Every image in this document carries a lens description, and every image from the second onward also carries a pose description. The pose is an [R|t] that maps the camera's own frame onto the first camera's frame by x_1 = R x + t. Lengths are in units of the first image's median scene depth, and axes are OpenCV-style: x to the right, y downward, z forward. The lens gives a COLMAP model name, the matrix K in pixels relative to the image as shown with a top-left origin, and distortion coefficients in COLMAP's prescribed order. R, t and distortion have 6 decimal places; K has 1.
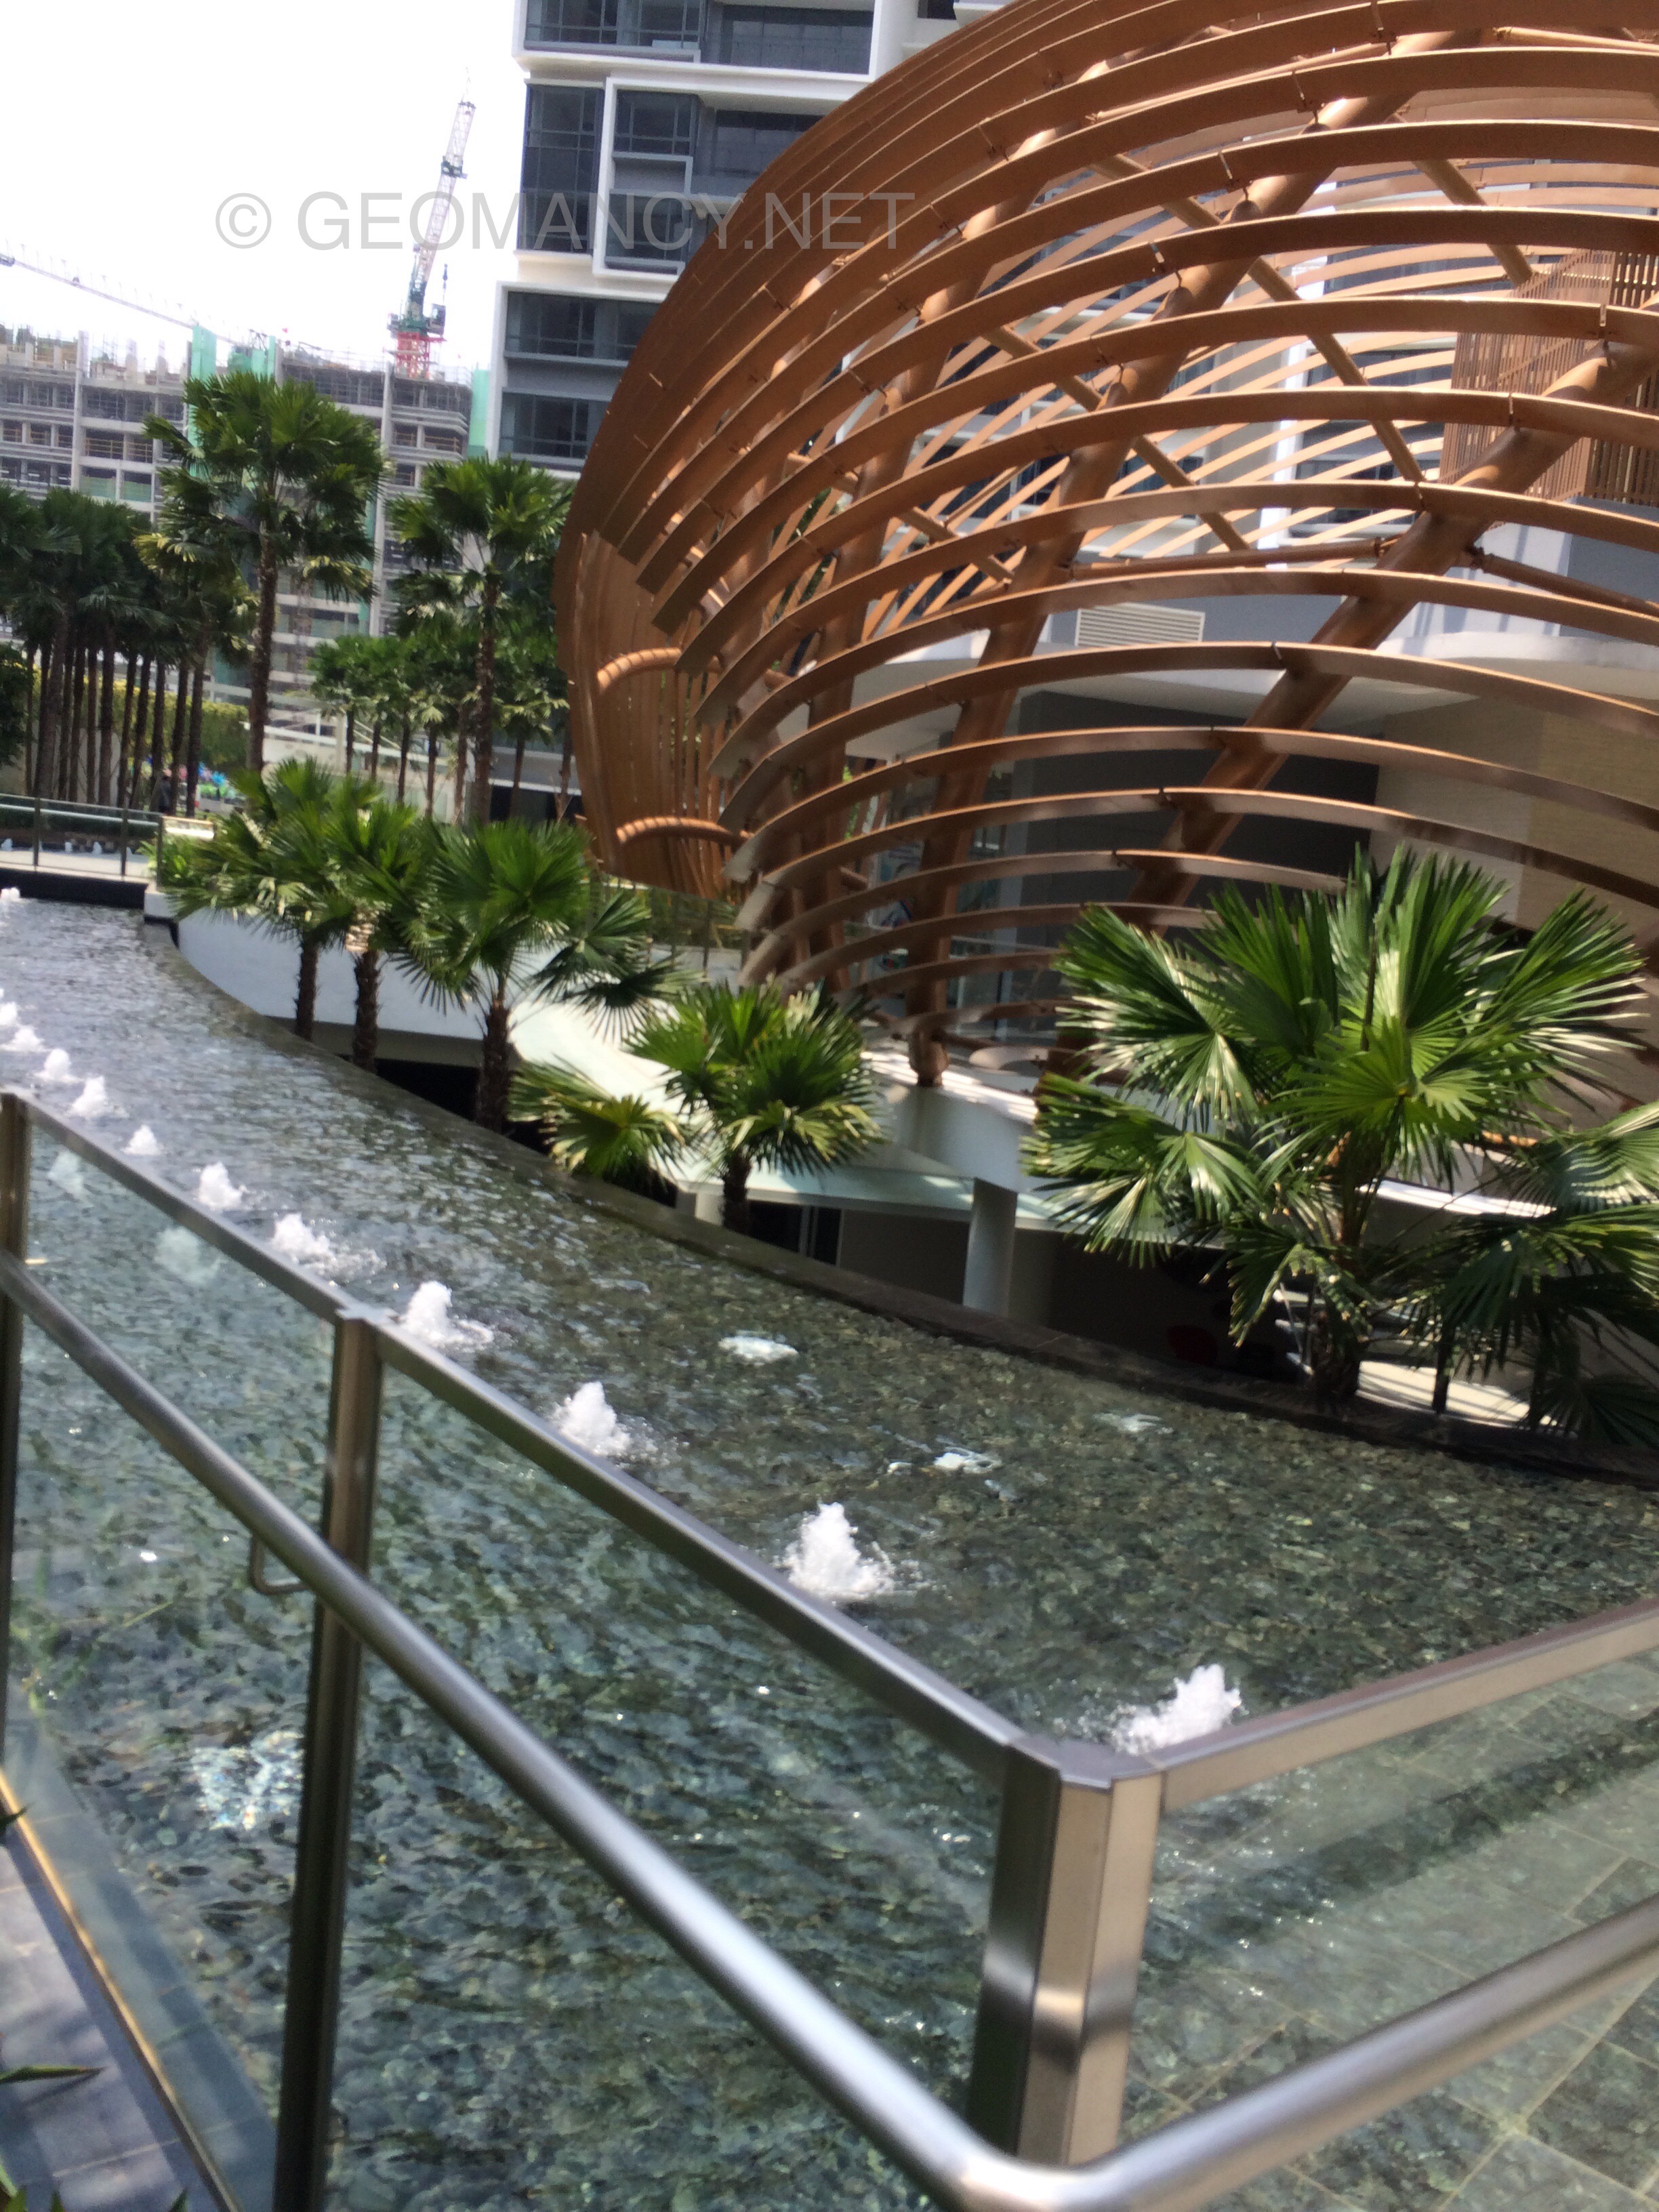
lens RADIAL K [[1871.5, 0, 829.9], [0, 1871.5, 1100.9], [0, 0, 1]] dist [-0.003275, -0.002324]
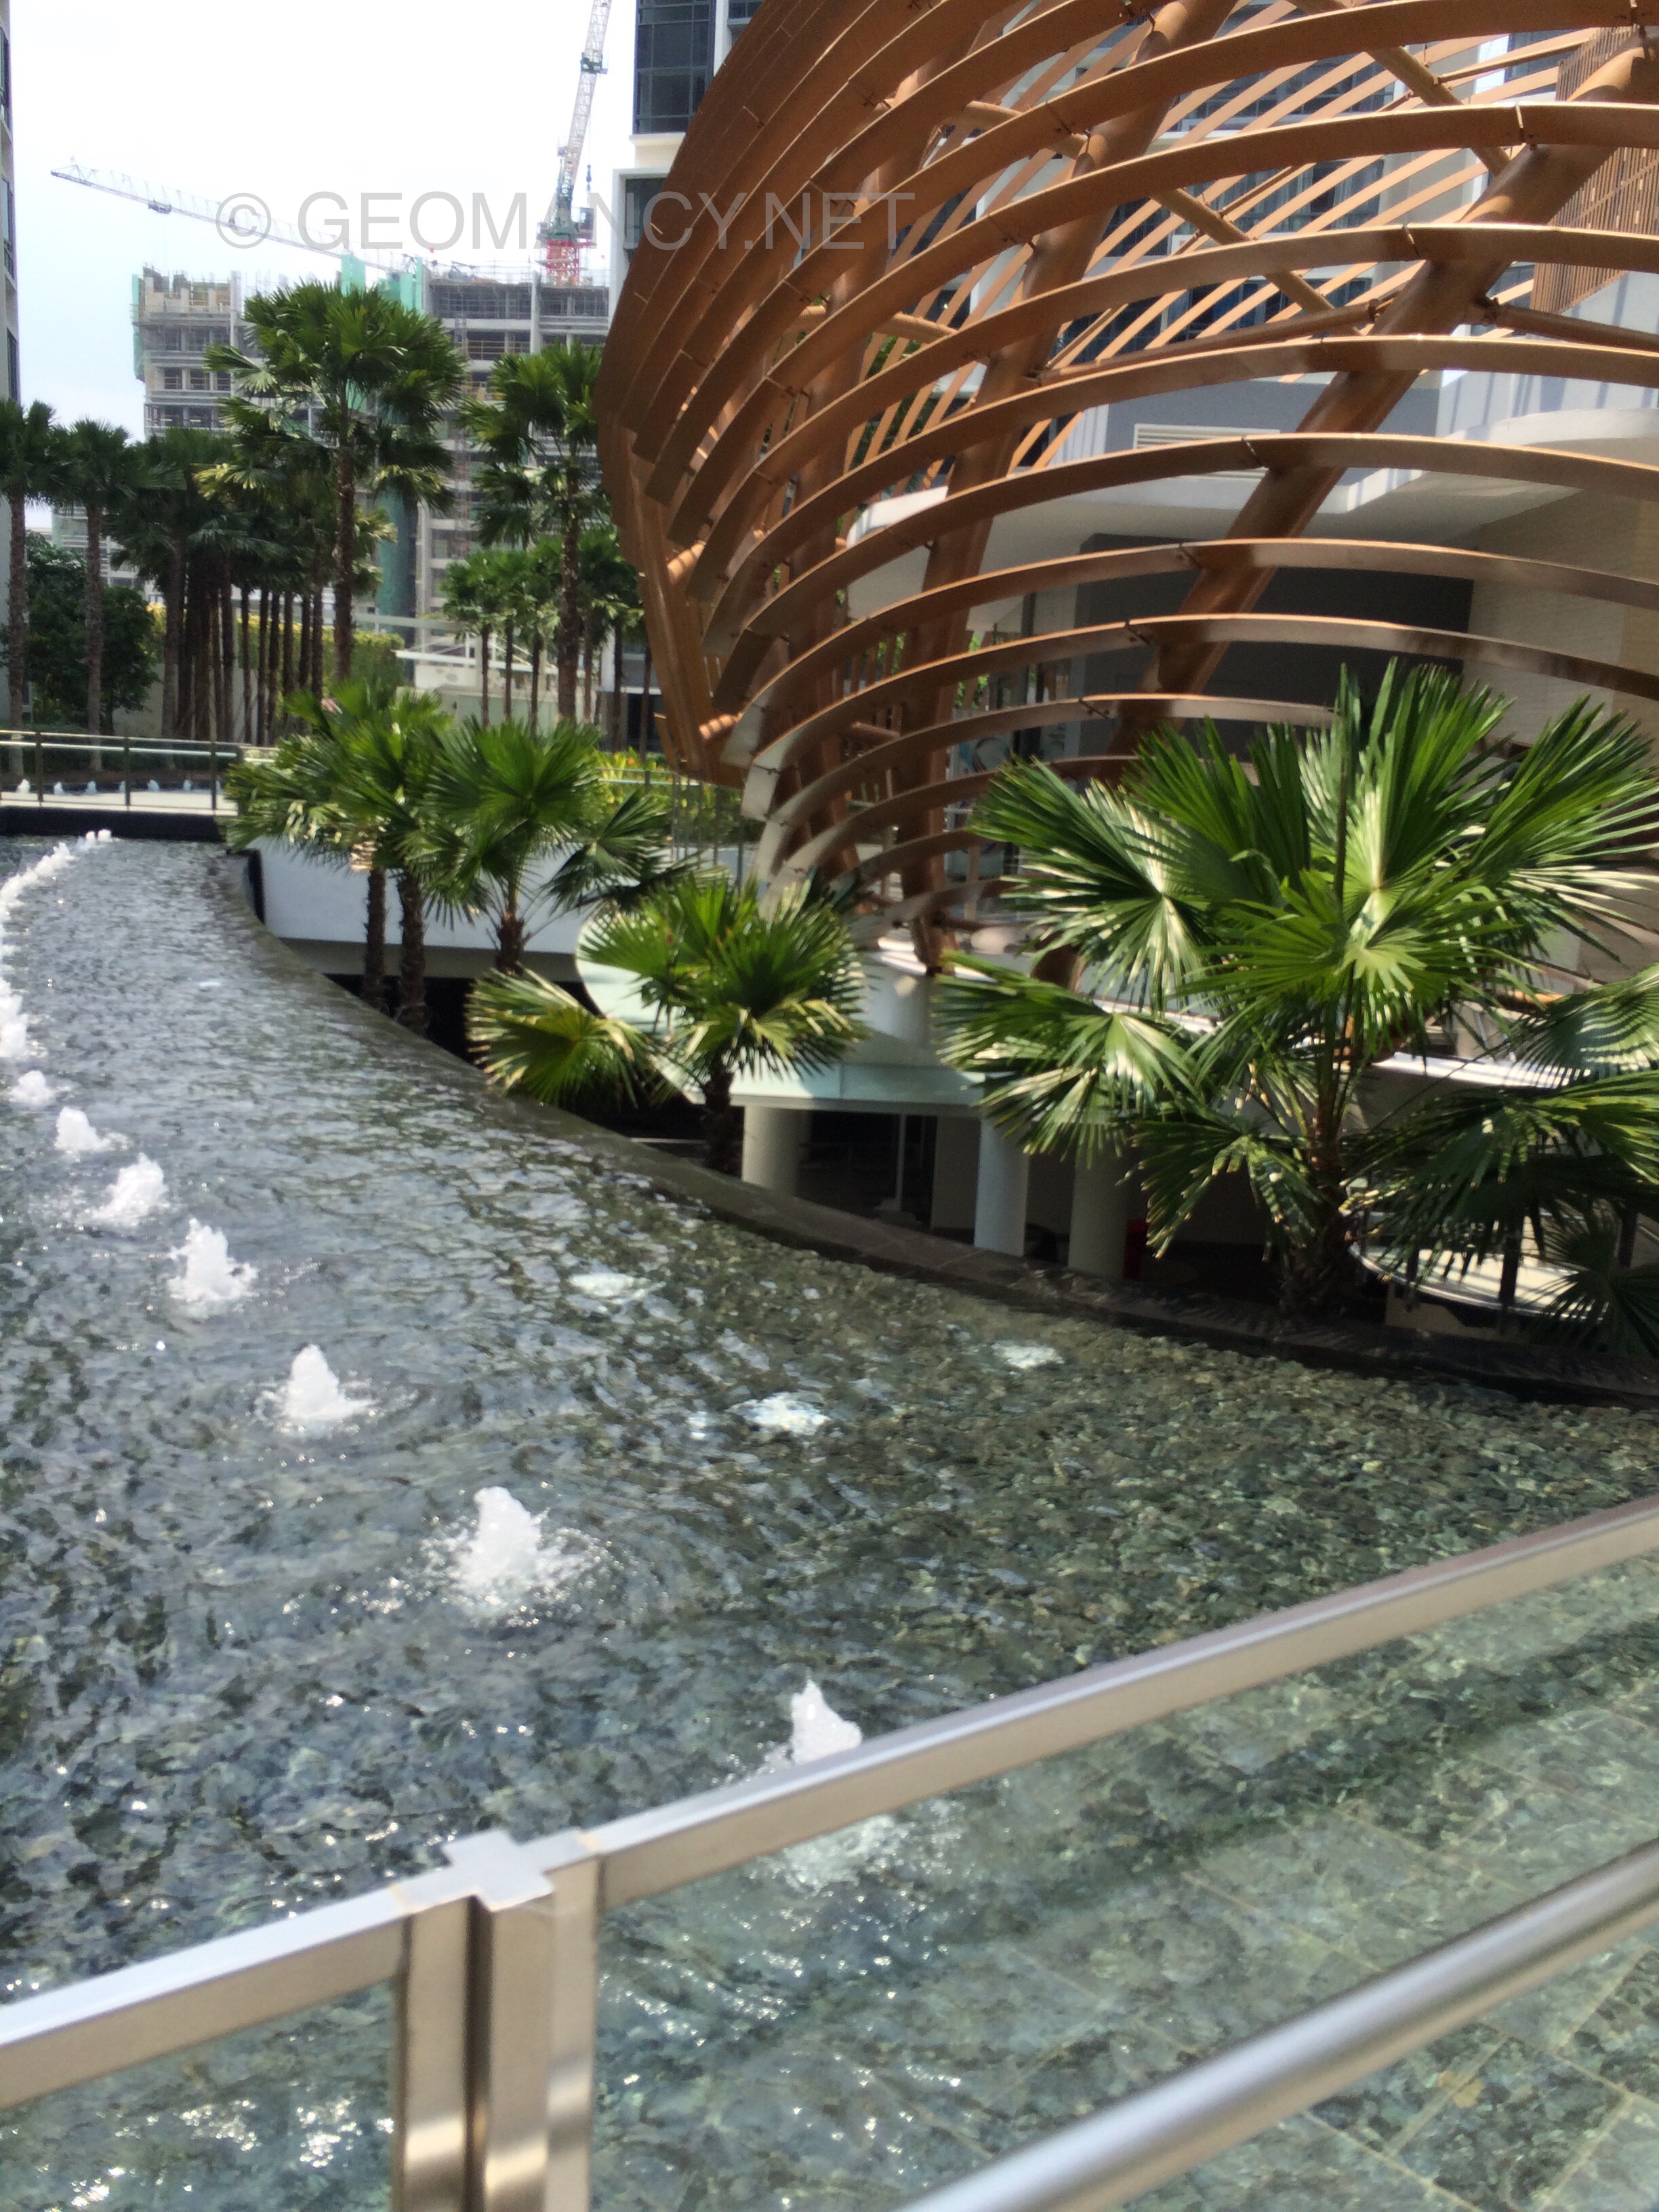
lens RADIAL K [[1859.4, 0, 829.5], [0, 1859.4, 1106.0], [0, 0, 1]] dist [0.012636, -0.003056]
pose [[0.990511, -0.048048, -0.128762, 0.100367], [0.055205, 0.997089, 0.052595, 0.004223], [0.125861, -0.059204, 0.990280, 0.075994]]
